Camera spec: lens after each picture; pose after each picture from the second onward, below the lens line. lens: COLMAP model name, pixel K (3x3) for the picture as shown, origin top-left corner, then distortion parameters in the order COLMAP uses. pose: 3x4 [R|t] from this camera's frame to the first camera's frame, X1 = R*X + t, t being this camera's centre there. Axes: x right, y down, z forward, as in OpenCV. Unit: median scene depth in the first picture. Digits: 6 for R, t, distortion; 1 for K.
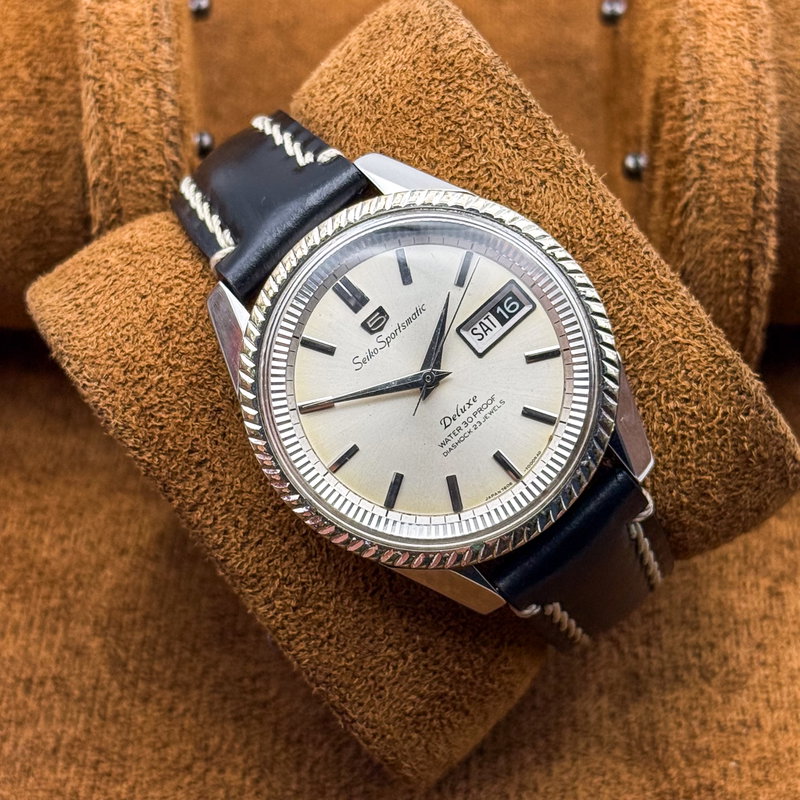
lens RADIAL K [[2297.1, 0, 384.5], [0, 2297.1, 395.9], [0, 0, 1]] dist [0.193267, 1.216804]
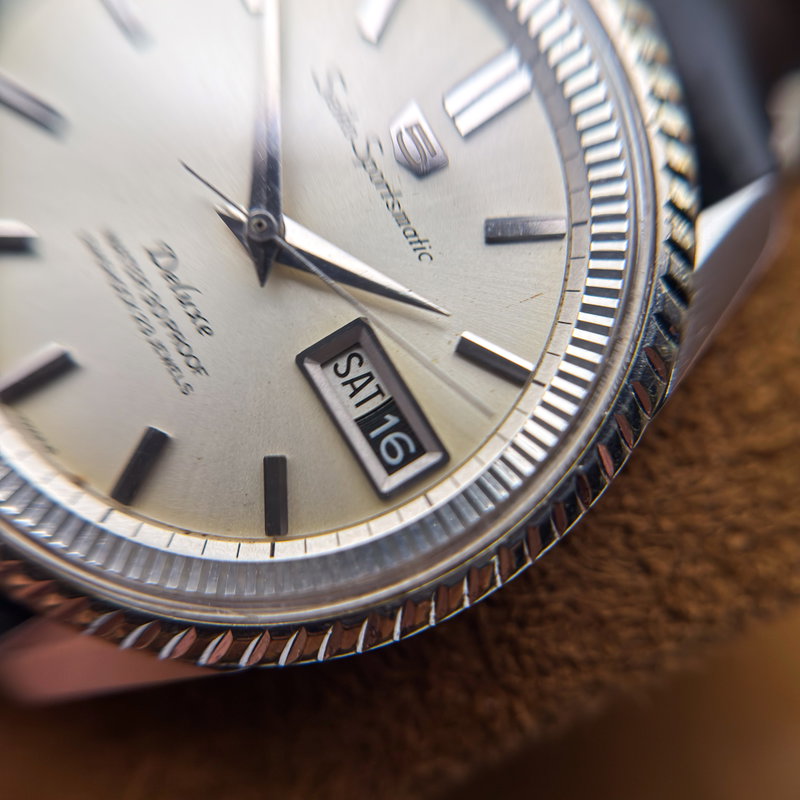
lens RADIAL K [[913.8, 0, 407.0], [0, 913.8, 417.6], [0, 0, 1]] dist [0.485602, -0.015335]
pose [[-0.179477, 0.982812, -0.043232, 0.054953], [-0.981007, -0.175515, 0.082579, -0.053808], [0.073572, 0.057232, 0.995646, 0.791500]]
